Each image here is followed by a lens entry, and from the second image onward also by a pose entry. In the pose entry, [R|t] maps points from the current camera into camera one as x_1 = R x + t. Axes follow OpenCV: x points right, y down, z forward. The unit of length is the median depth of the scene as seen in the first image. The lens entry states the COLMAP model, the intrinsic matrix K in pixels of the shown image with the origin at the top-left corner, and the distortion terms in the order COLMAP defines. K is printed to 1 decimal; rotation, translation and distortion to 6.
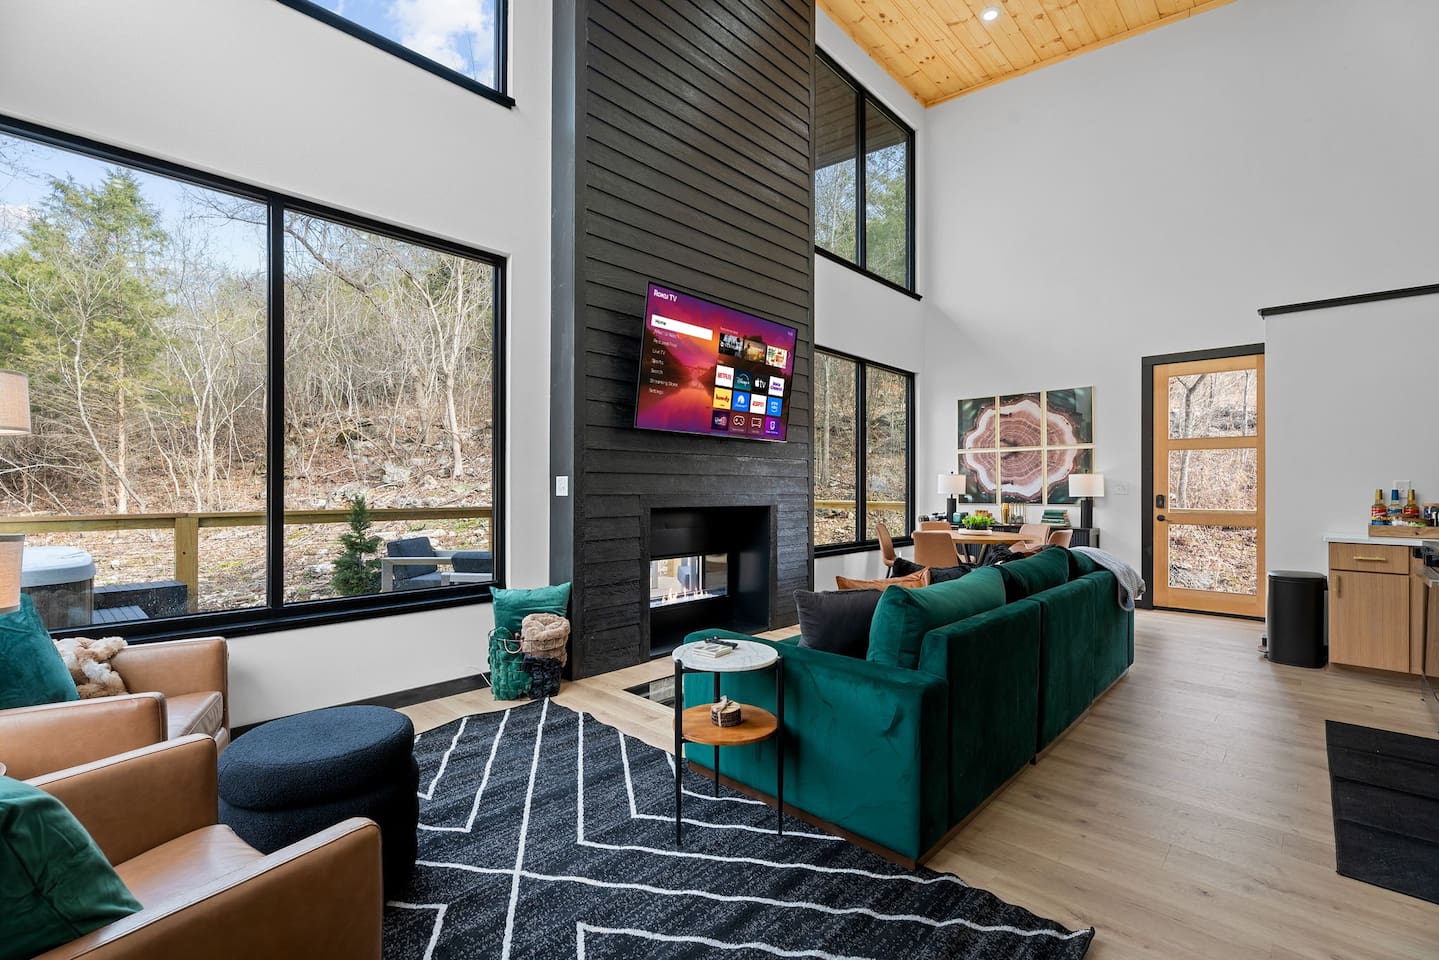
lens RADIAL K [[645.3, 0, 723.8], [0, 645.3, 485.9], [0, 0, 1]] dist [-0.001407, -0.000120]
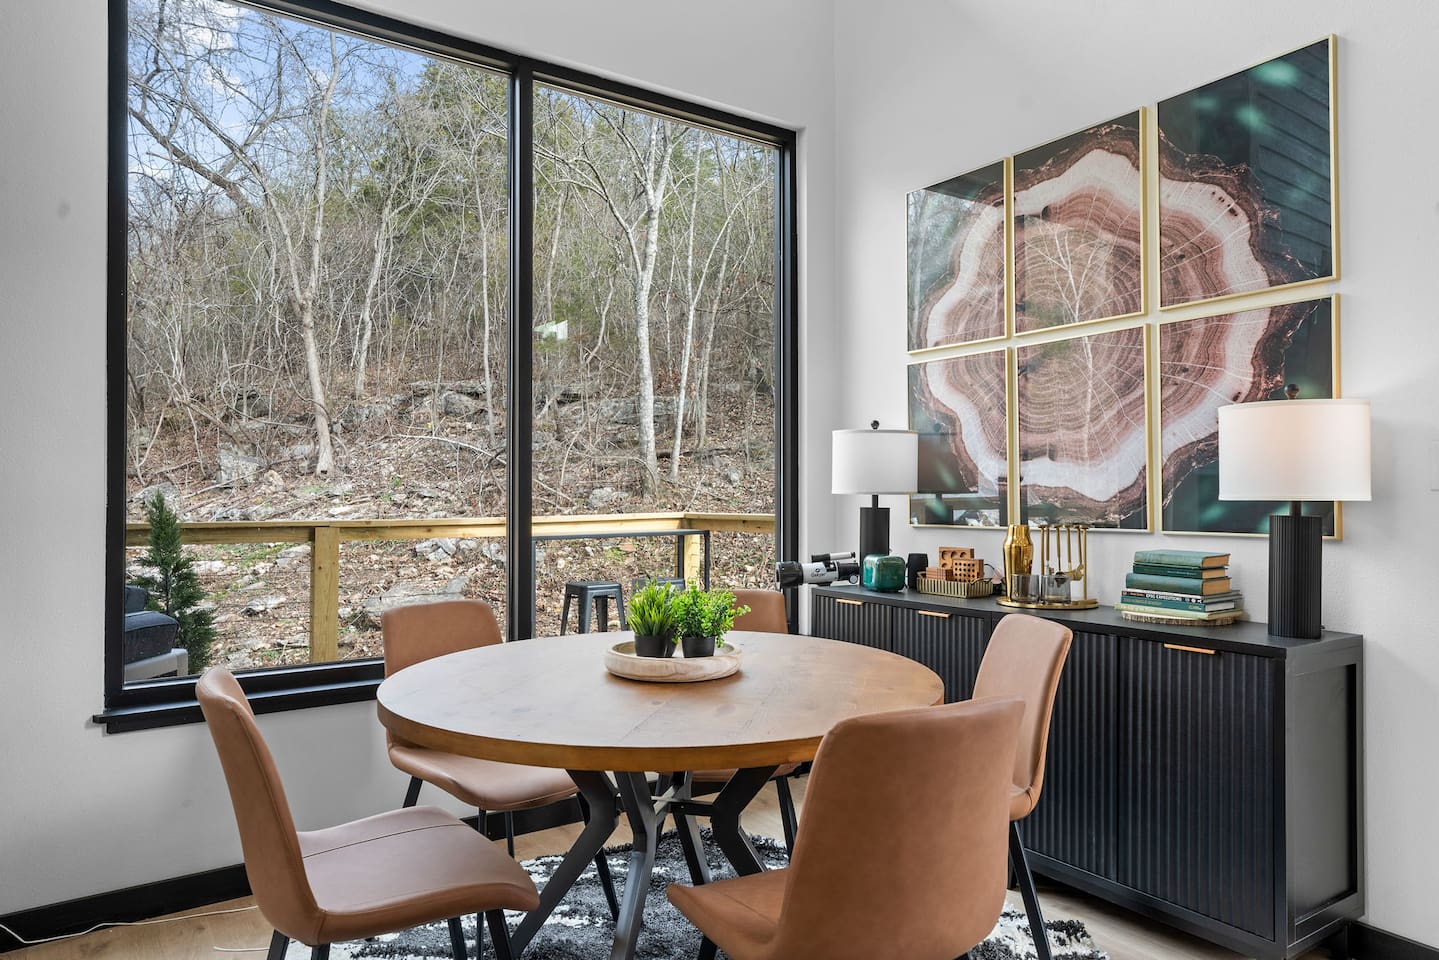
lens RADIAL K [[939.5, 0, 714.8], [0, 939.5, 480.8], [0, 0, 1]] dist [0.008540, 0.002396]
pose [[0.963259, -0.008810, -0.268428, 0.425574], [0.006498, 0.999934, -0.009499, 0.010640], [0.268494, 0.007406, 0.963253, 0.578072]]
